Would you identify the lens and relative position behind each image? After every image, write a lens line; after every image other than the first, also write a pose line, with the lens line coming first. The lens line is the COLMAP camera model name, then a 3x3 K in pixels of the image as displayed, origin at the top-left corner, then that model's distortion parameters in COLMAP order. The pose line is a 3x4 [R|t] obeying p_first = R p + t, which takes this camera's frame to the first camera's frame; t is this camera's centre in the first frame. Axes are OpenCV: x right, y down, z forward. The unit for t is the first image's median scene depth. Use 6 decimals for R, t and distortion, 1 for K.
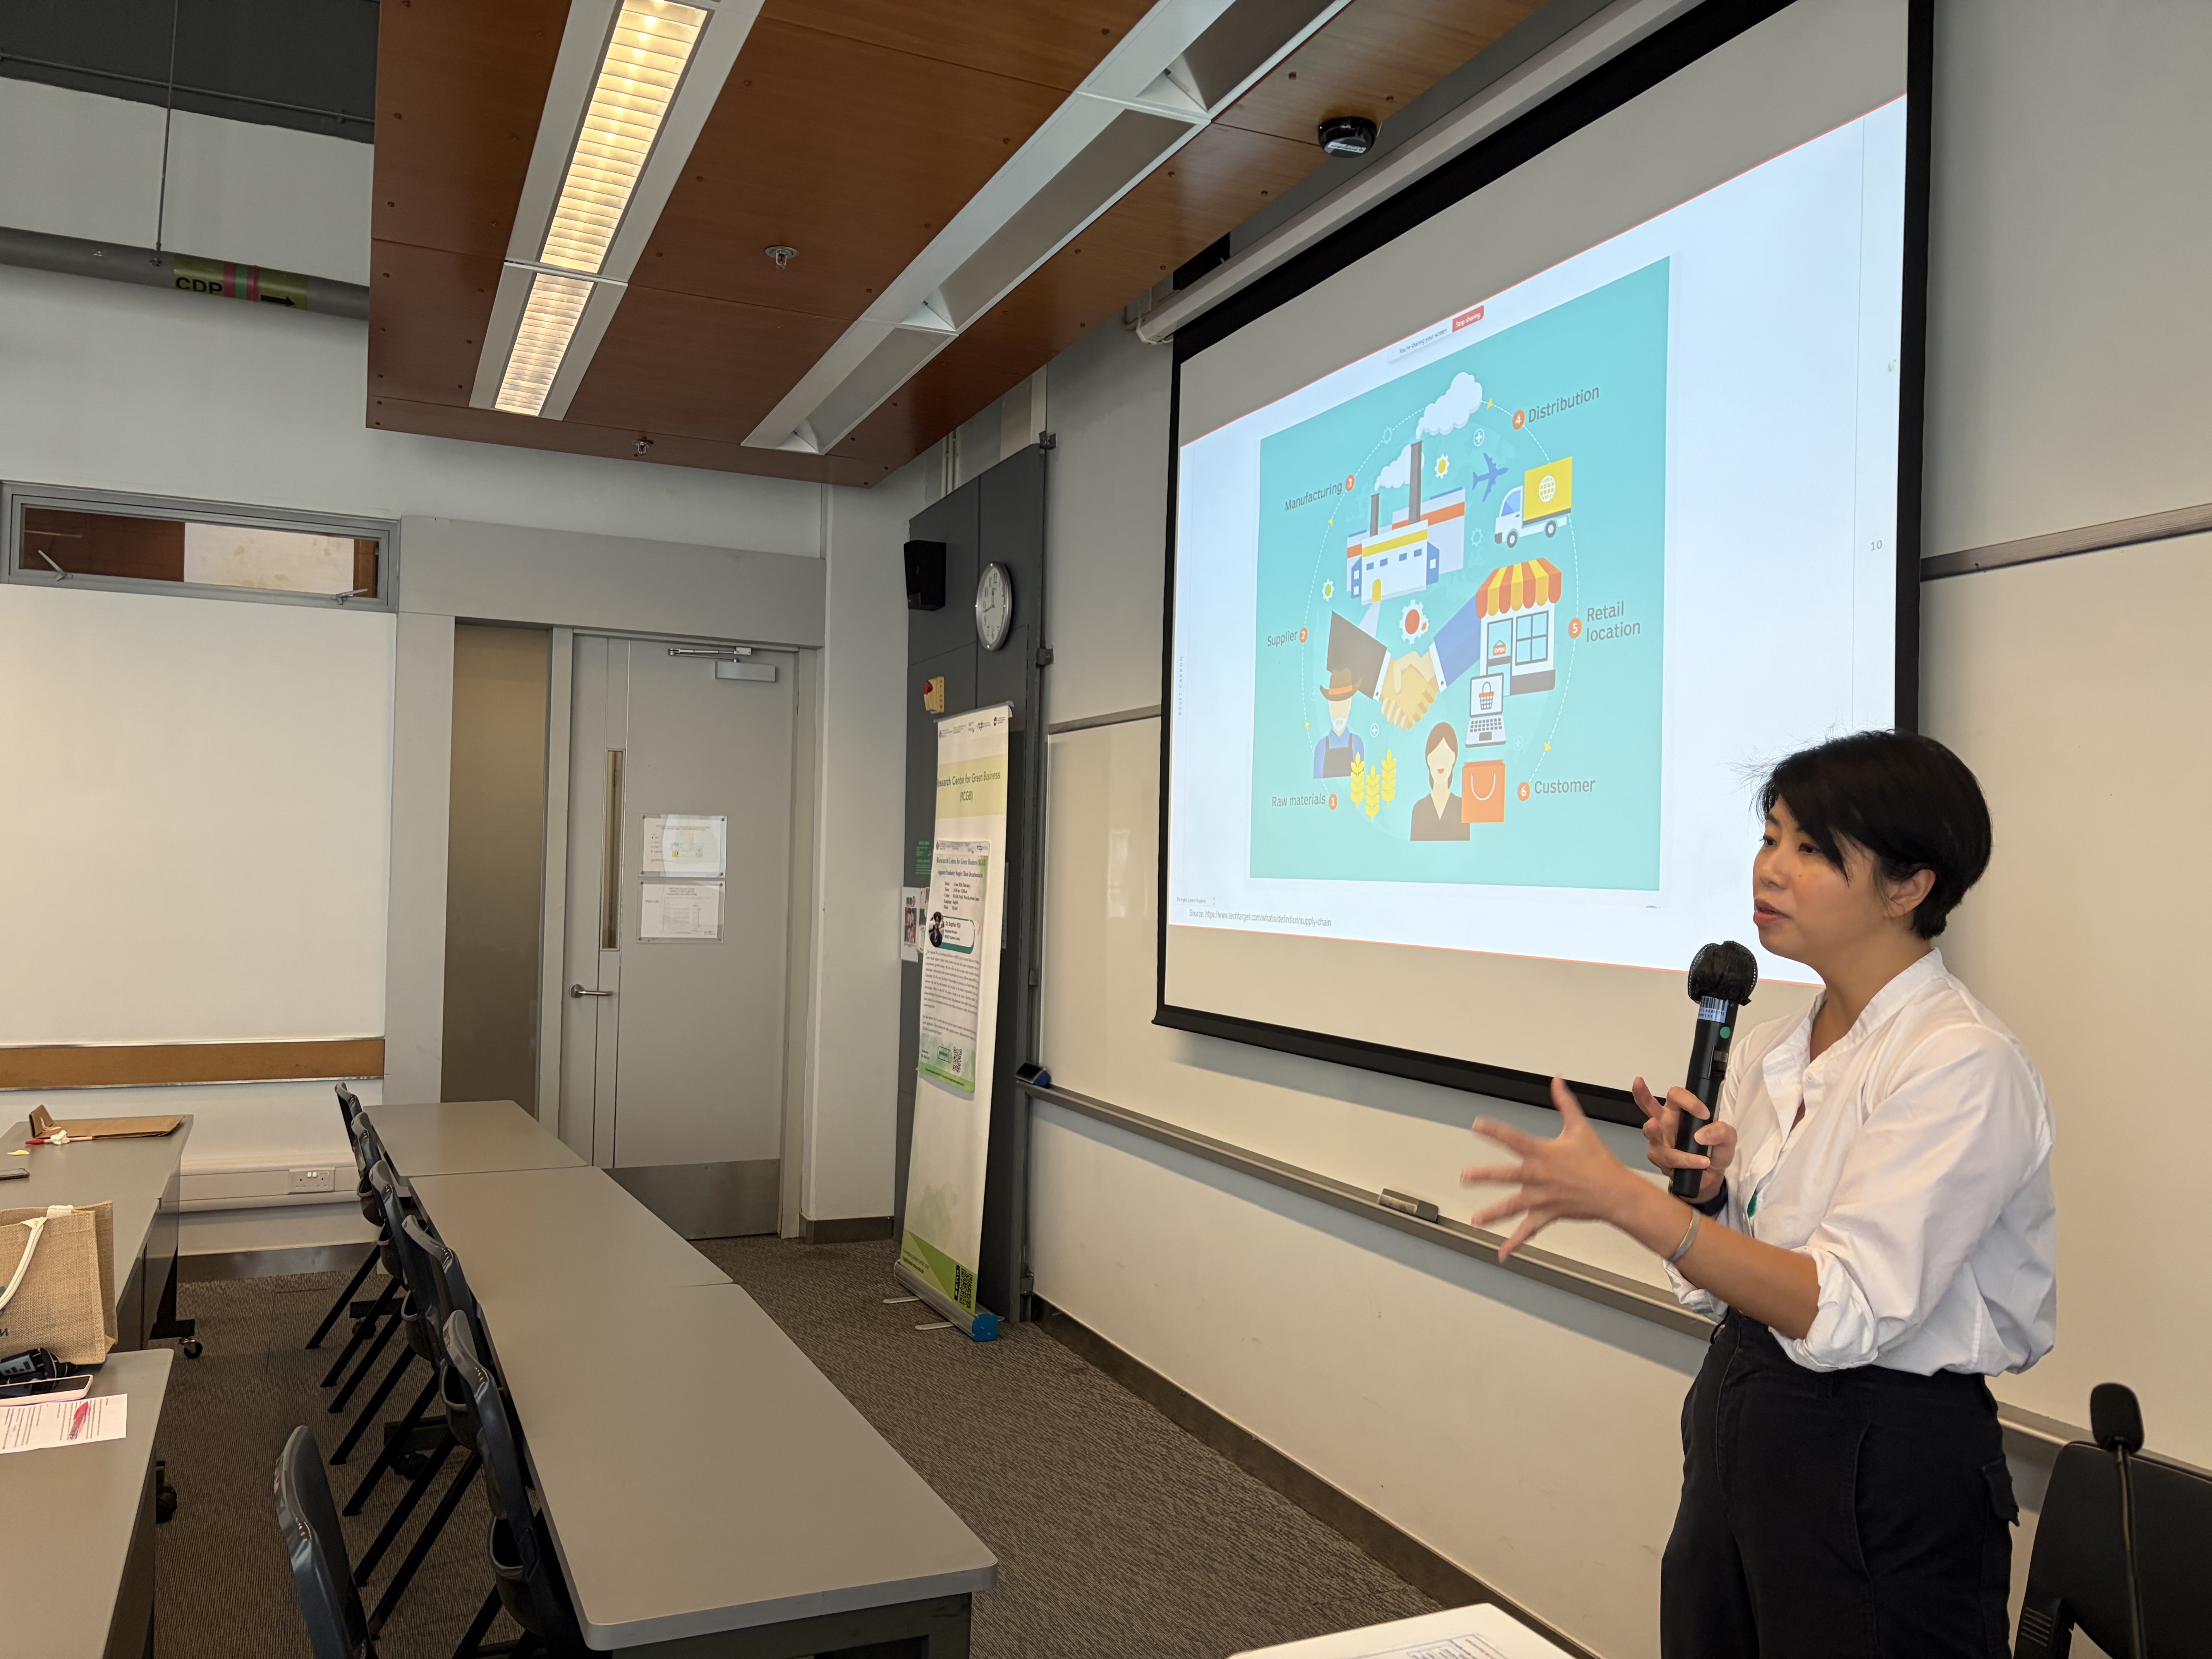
lens RADIAL K [[1666.9, 0, 1106.0], [0, 1666.9, 829.5], [0, 0, 1]] dist [0.110144, -0.002754]
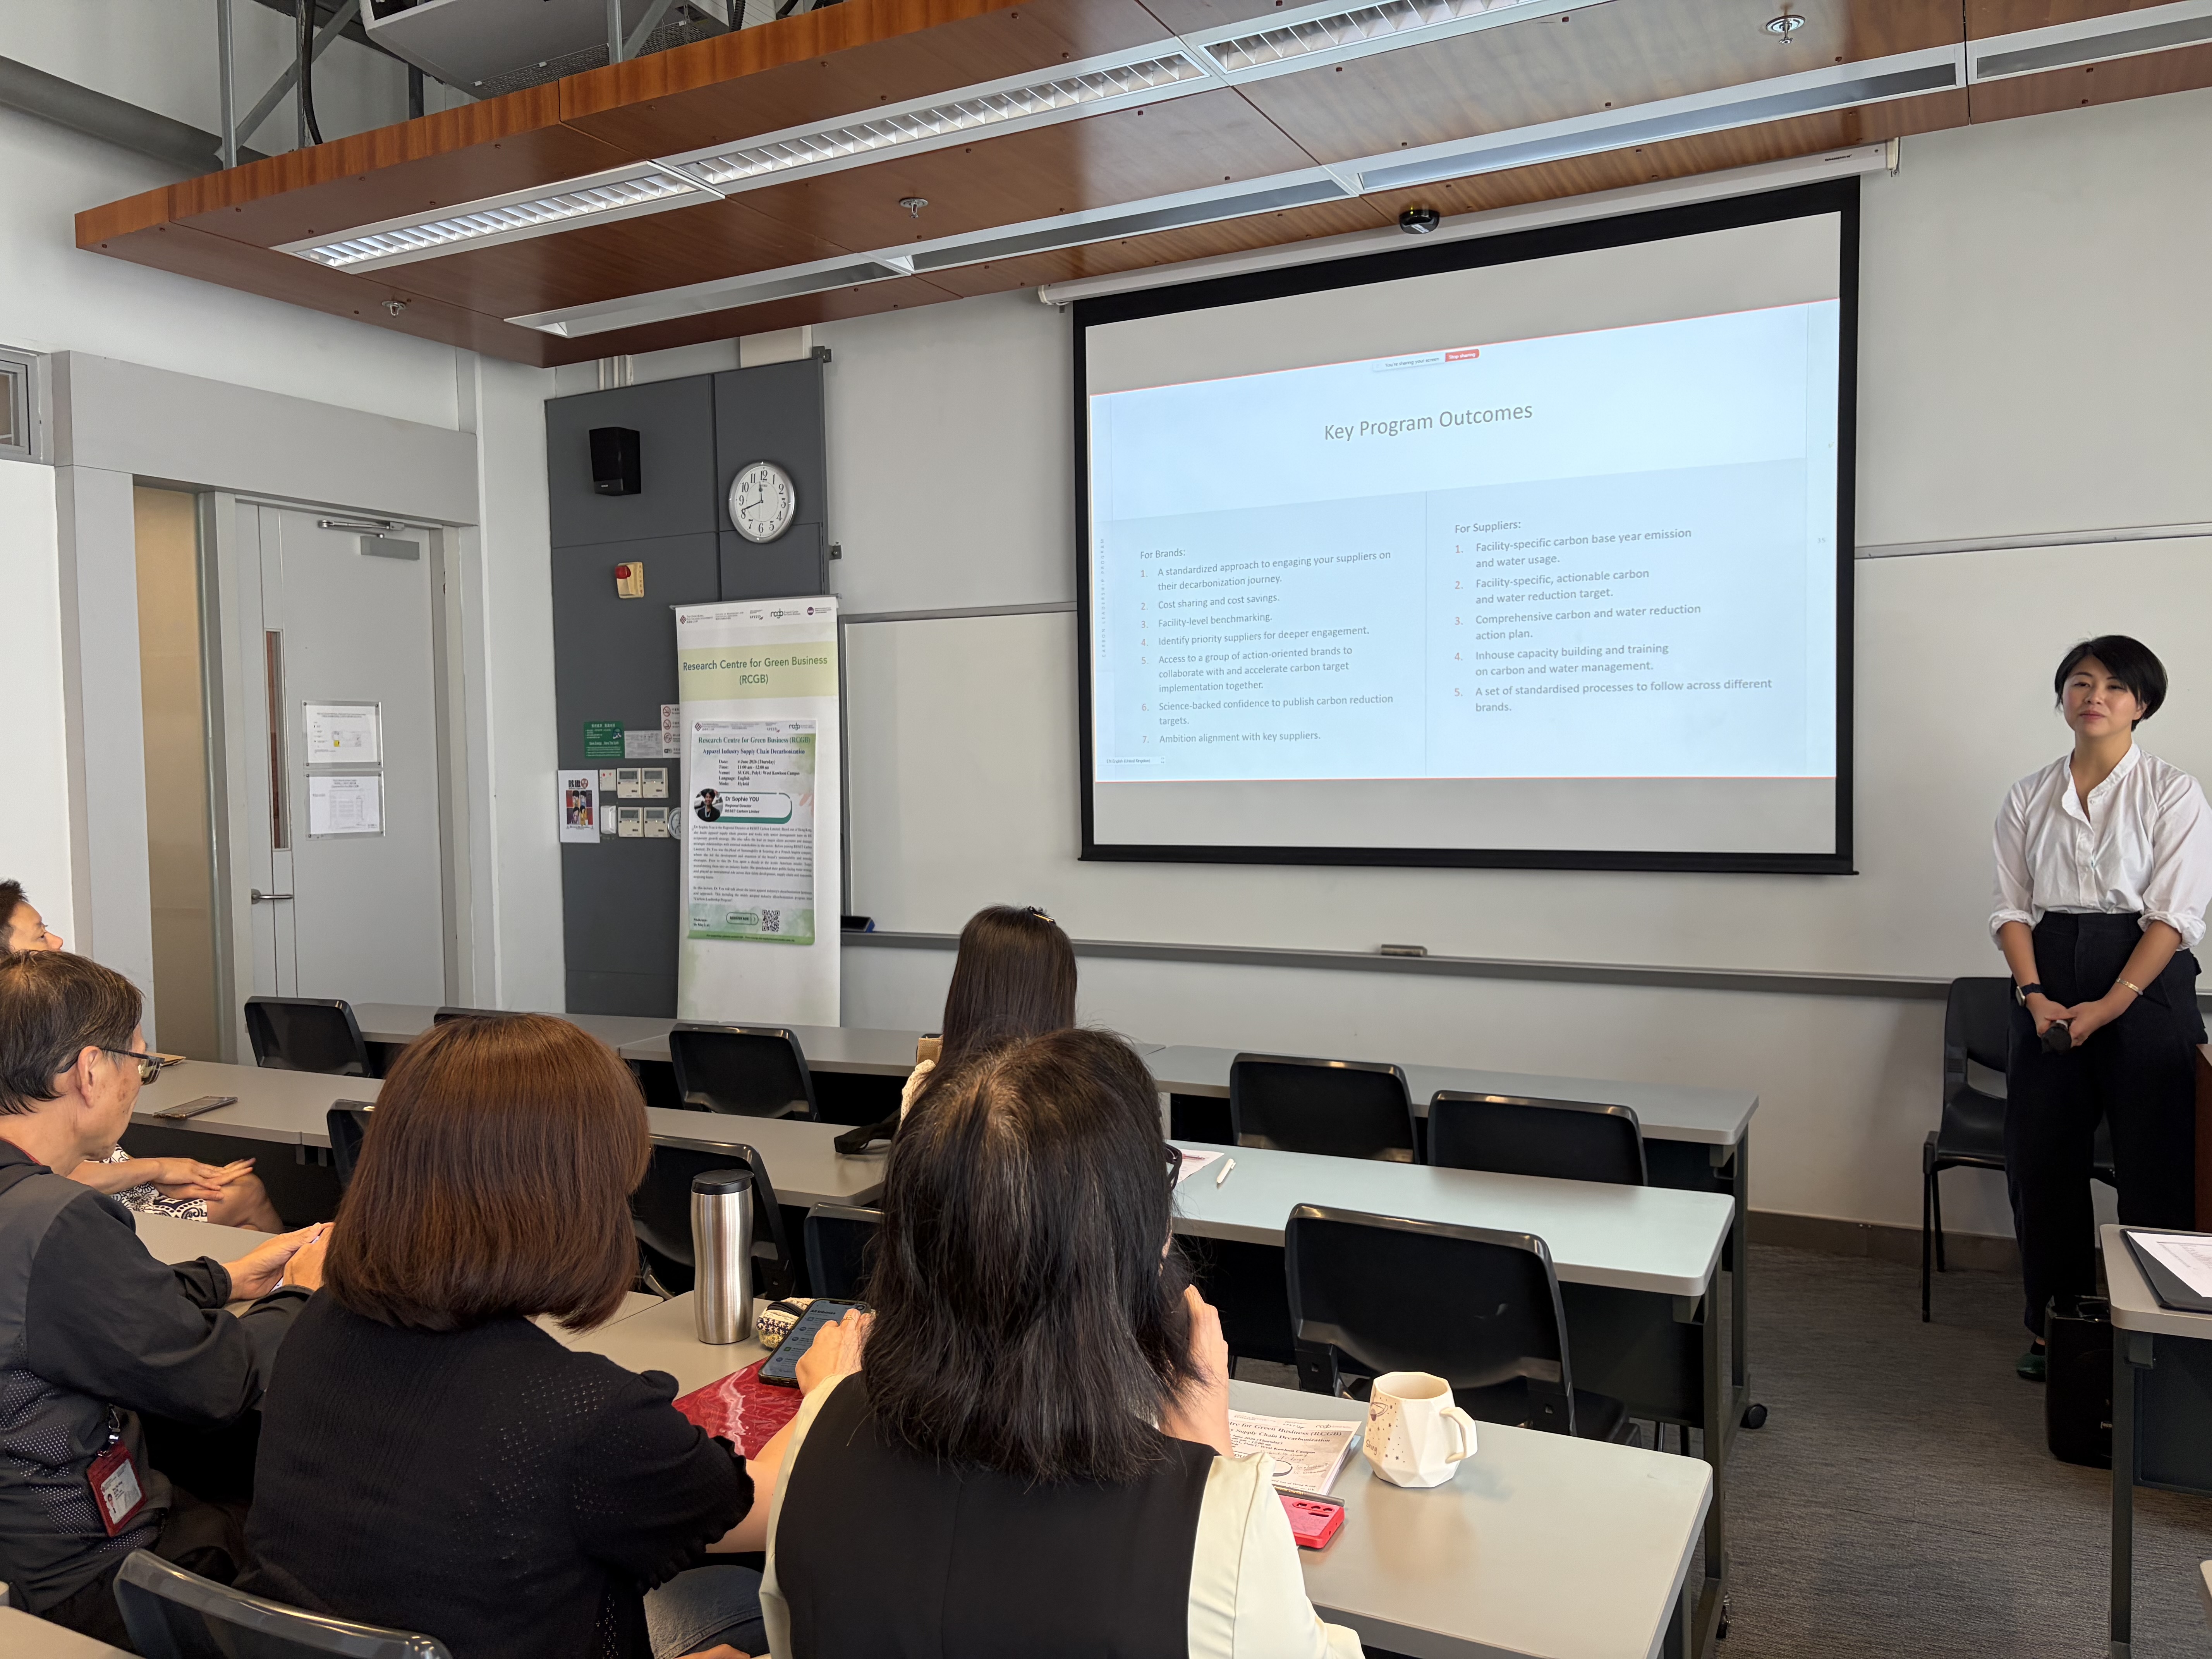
lens RADIAL K [[1699.8, 0, 1106.0], [0, 1699.8, 829.5], [0, 0, 1]] dist [0.091589, 0.001222]
pose [[0.800351, -0.062968, 0.596216, -0.531821], [0.019597, 0.996685, 0.078956, -0.005724], [-0.599211, -0.051509, 0.798932, -0.024613]]
